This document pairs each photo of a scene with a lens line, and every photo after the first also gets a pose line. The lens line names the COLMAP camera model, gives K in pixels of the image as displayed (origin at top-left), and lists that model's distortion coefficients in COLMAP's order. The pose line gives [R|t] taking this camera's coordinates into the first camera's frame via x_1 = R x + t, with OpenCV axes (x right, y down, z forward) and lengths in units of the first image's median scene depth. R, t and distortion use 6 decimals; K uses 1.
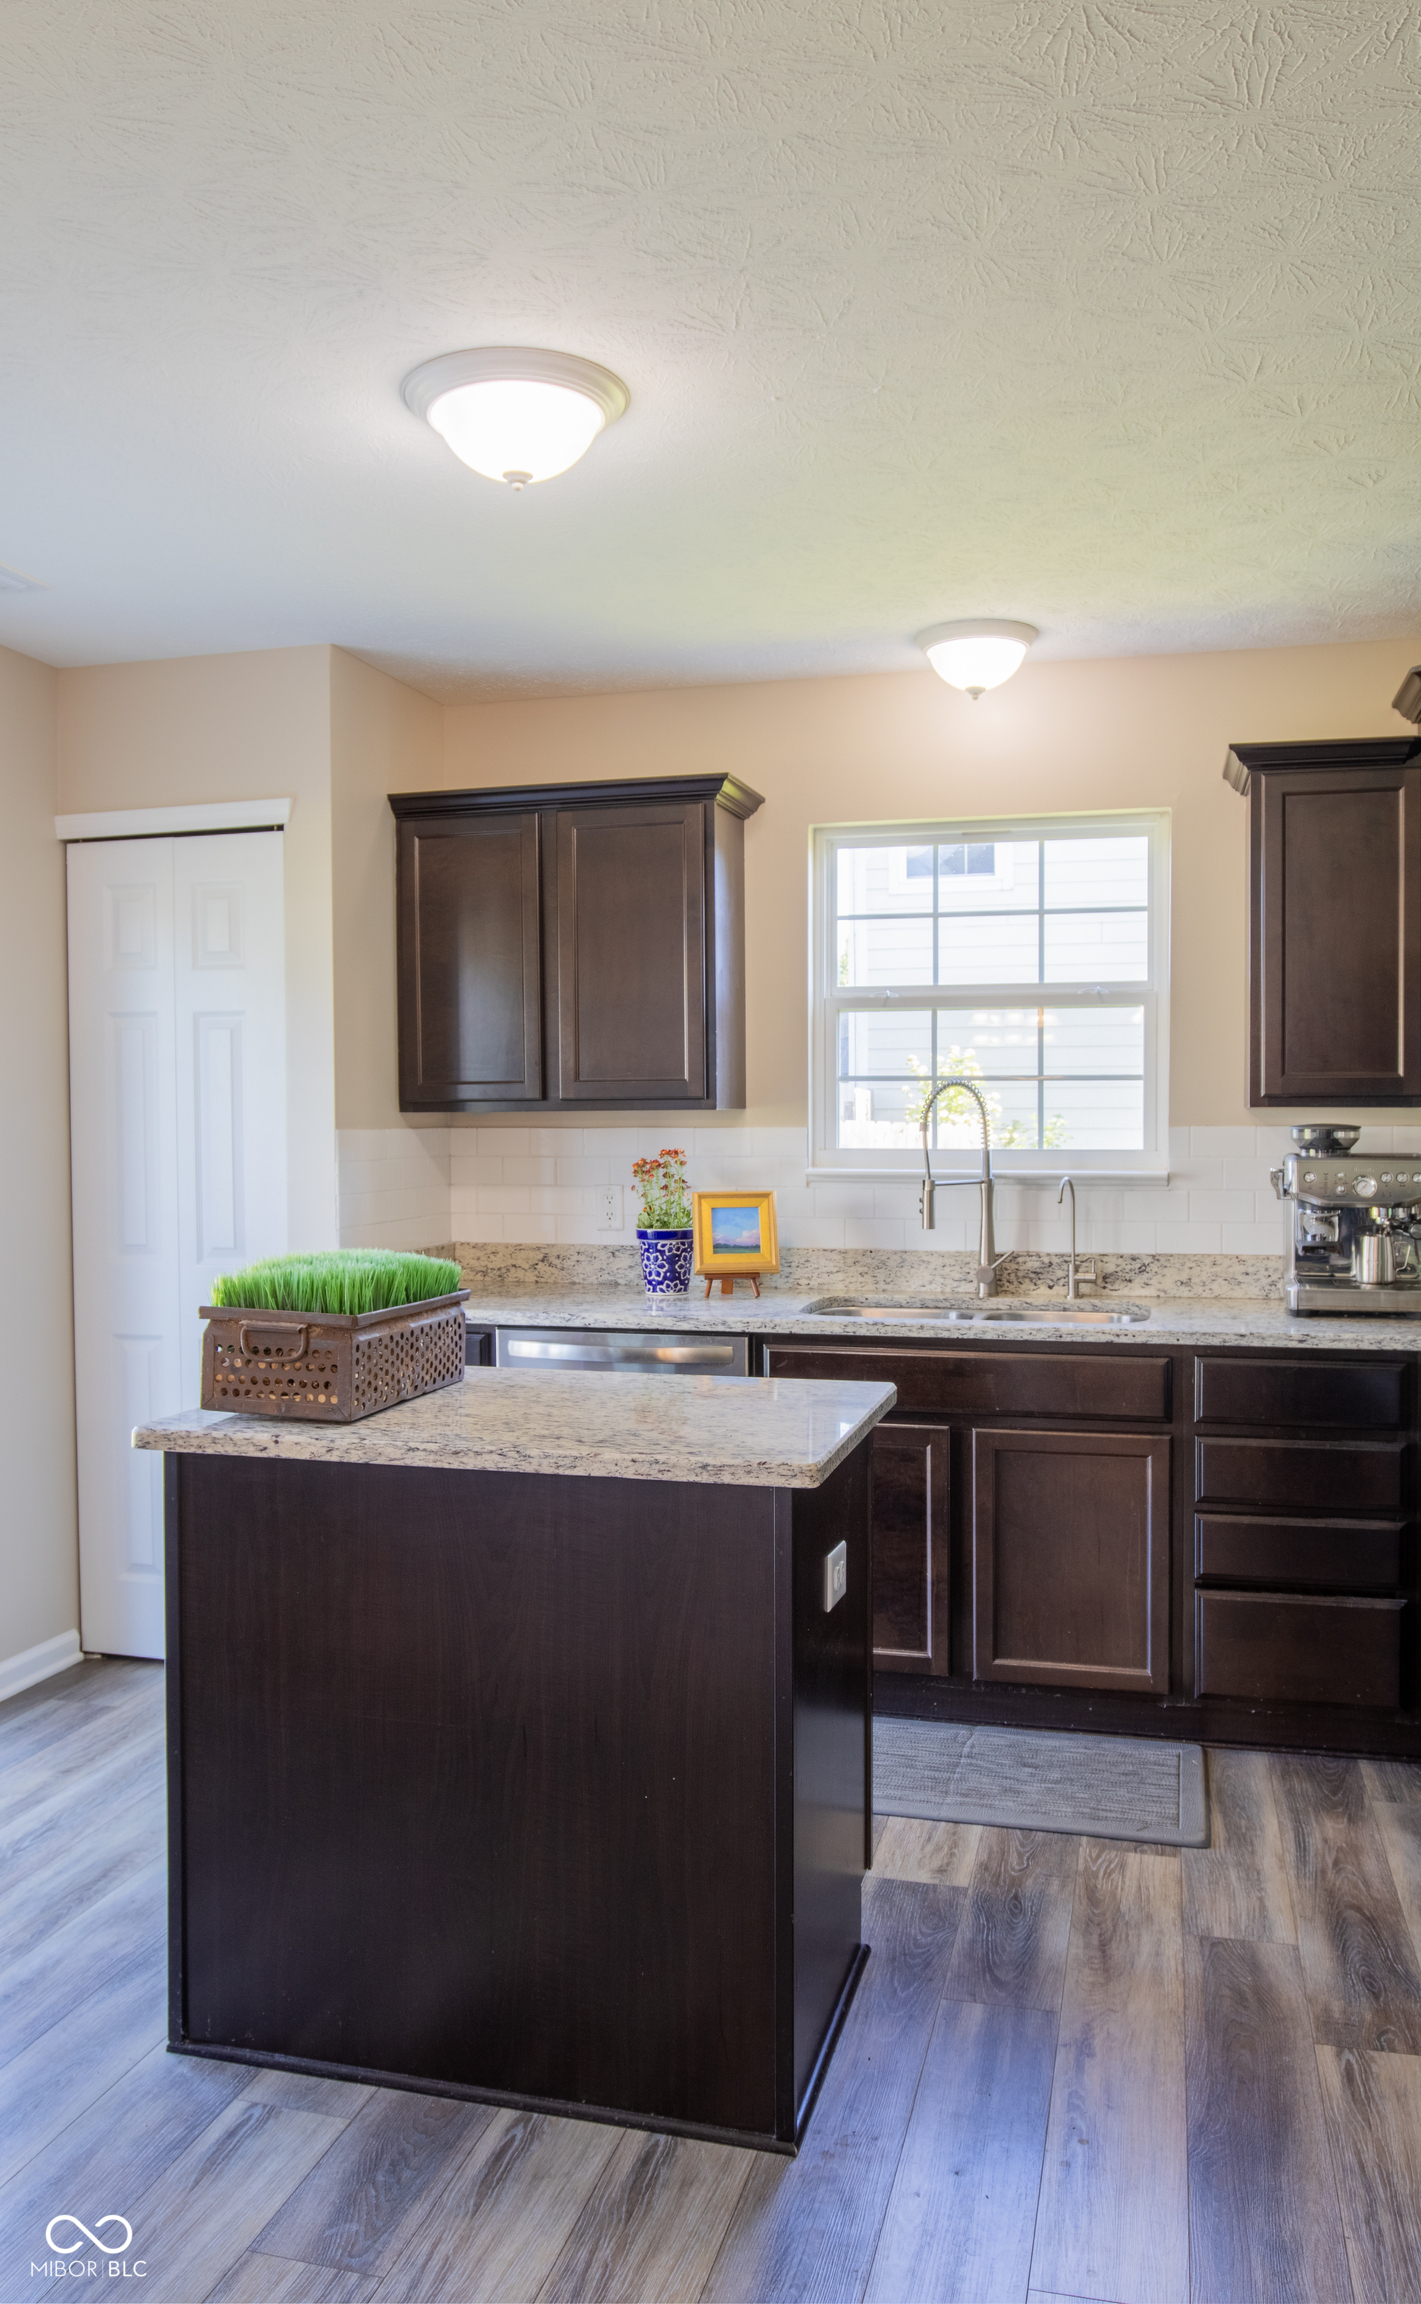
lens RADIAL K [[1698.0, 0, 691.6], [0, 1698.0, 1147.5], [0, 0, 1]] dist [-0.030457, 0.006665]
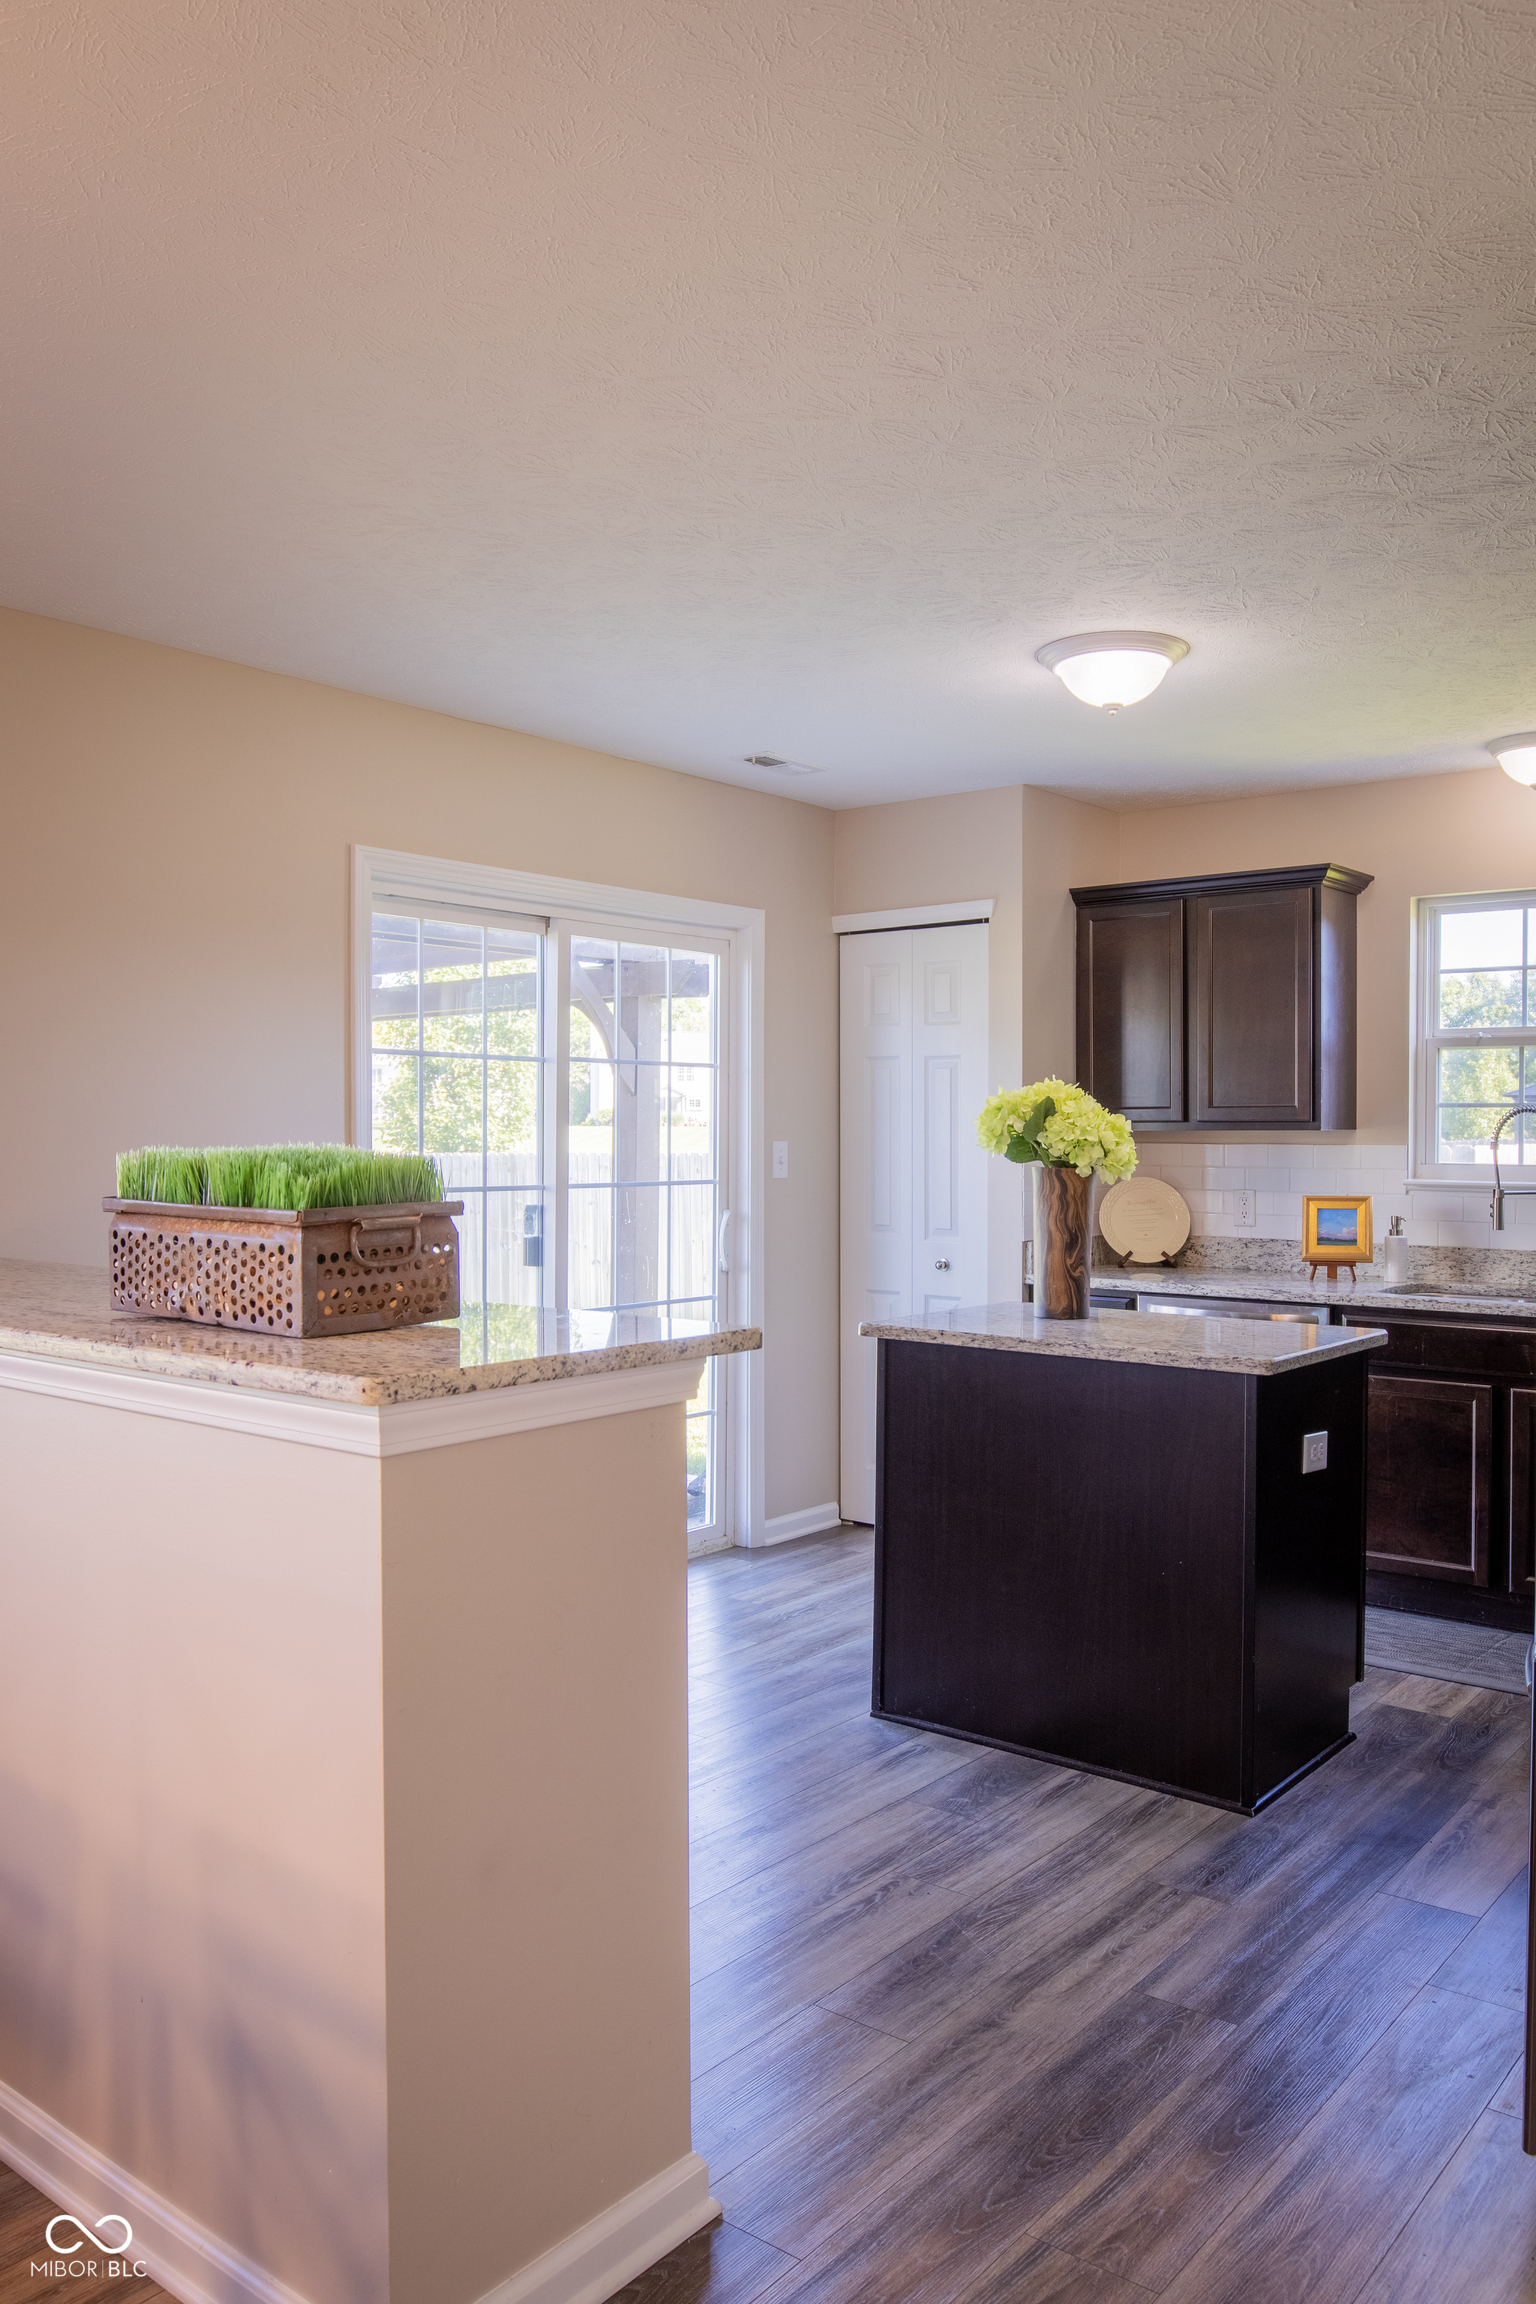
lens RADIAL K [[1717.8, 0, 770.0], [0, 1717.8, 1143.4], [0, 0, 1]] dist [-0.026819, -0.018110]
pose [[0.917229, 0.011805, -0.398185, 0.159816], [-0.017276, 0.999799, -0.010156, 0.008258], [0.397985, 0.016194, 0.917249, -0.356565]]
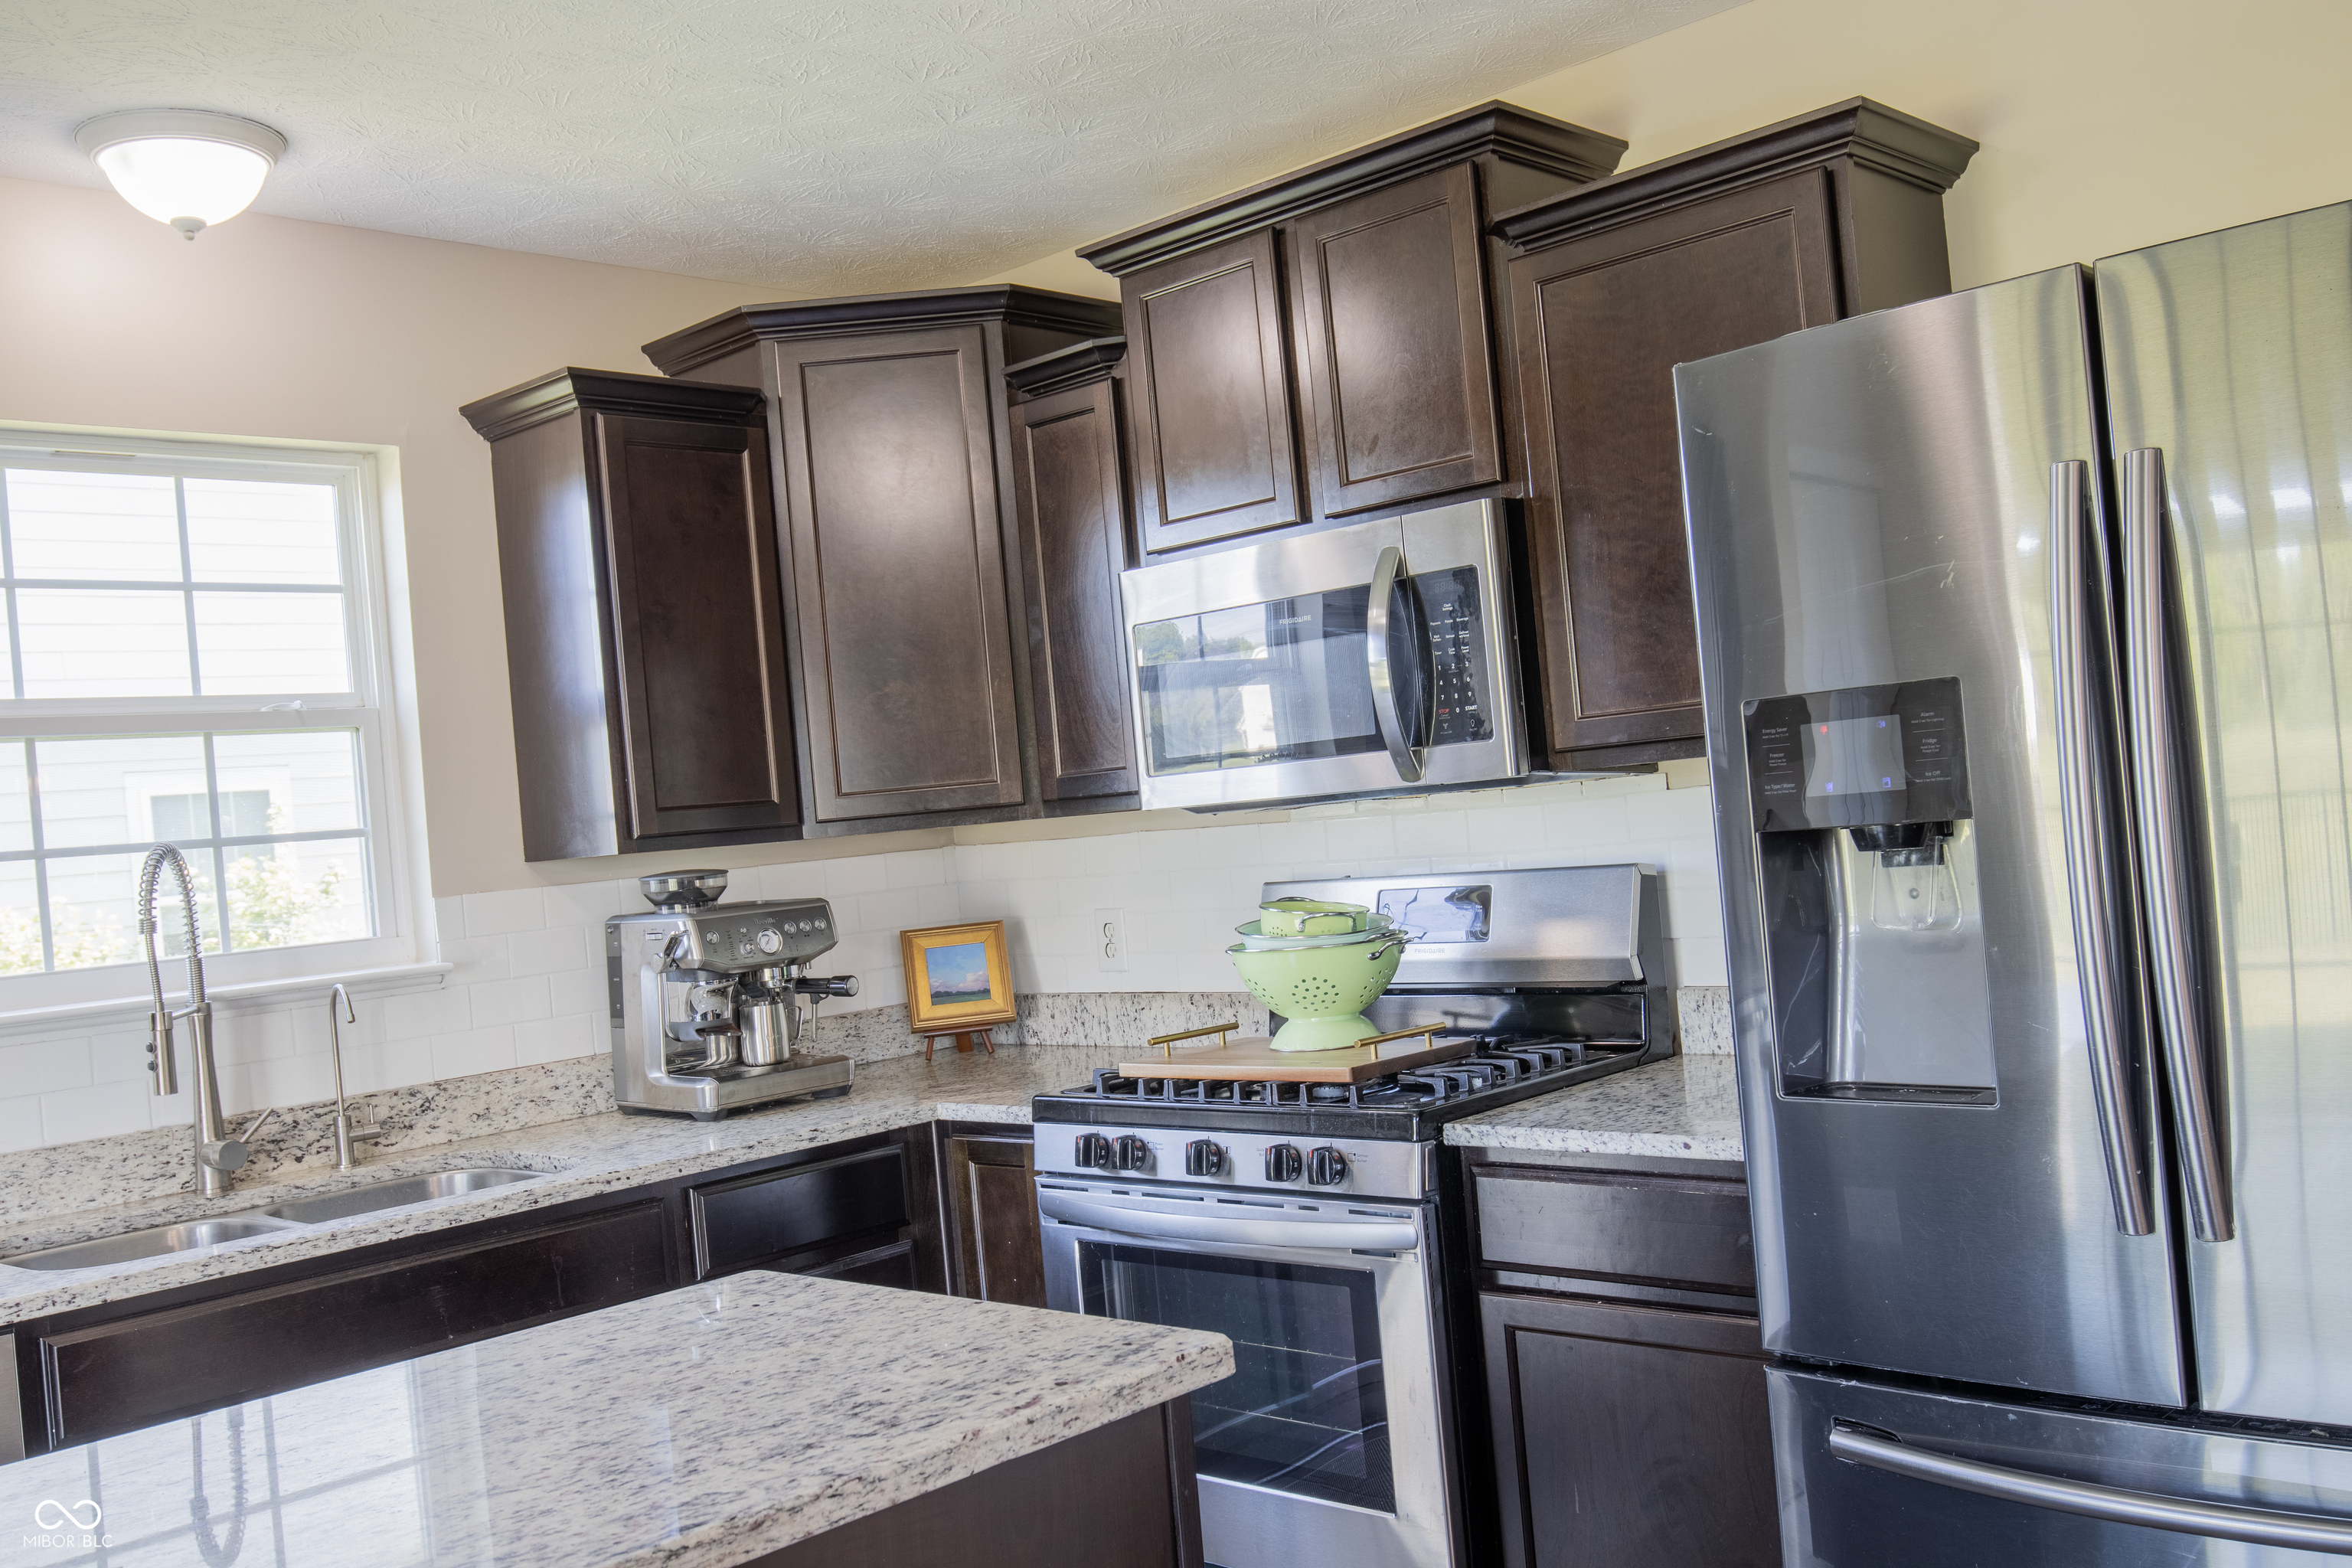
lens RADIAL K [[2097.3, 0, 1182.0], [0, 2097.3, 794.3], [0, 0, 1]] dist [-0.016035, 0.005517]
pose [[0.472615, -0.030731, 0.880733, -0.365479], [0.105649, 0.994160, -0.022004, -0.003456], [-0.874913, 0.103448, 0.473102, 0.345936]]
